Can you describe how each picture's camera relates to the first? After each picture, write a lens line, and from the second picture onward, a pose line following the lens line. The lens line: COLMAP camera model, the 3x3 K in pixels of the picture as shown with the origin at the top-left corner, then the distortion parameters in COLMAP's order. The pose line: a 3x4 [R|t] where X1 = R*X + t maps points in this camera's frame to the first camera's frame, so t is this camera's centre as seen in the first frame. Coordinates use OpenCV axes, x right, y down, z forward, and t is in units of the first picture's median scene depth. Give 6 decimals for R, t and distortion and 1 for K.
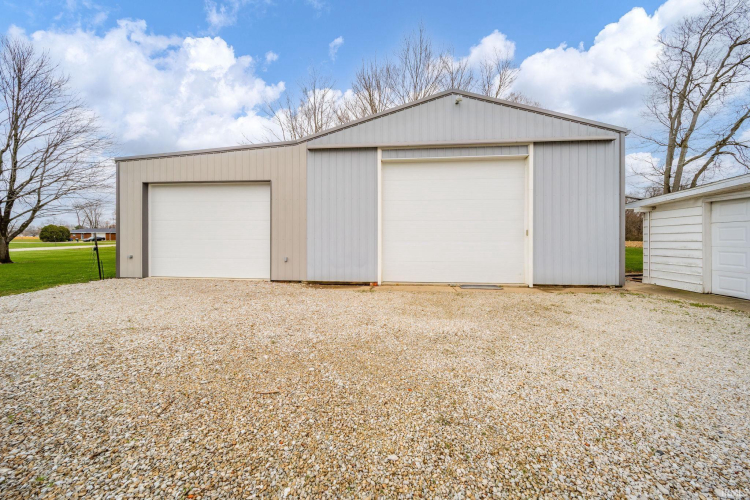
lens RADIAL K [[264.0, 0, 380.8], [0, 264.0, 246.5], [0, 0, 1]] dist [0.001007, 0.000129]
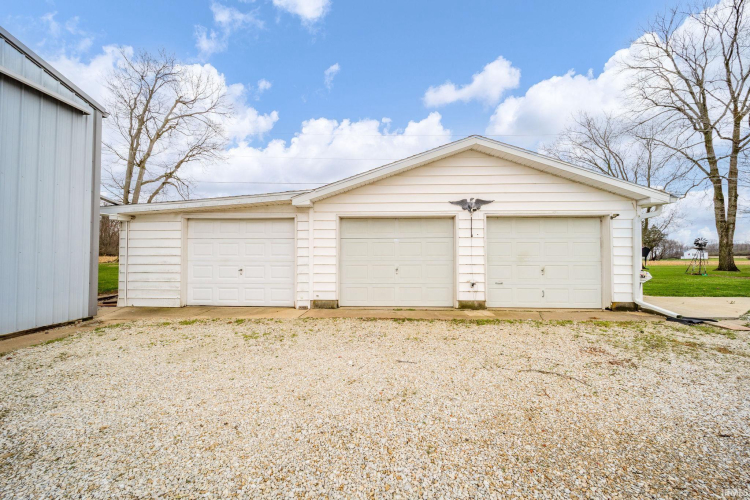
lens RADIAL K [[264.0, 0, 380.8], [0, 264.0, 246.5], [0, 0, 1]] dist [0.001007, 0.000129]
pose [[-0.040013, 0.036168, 0.998544, 0.056843], [0.019270, 0.999187, -0.035419, -0.001689], [-0.999013, 0.017825, -0.040678, 0.091590]]
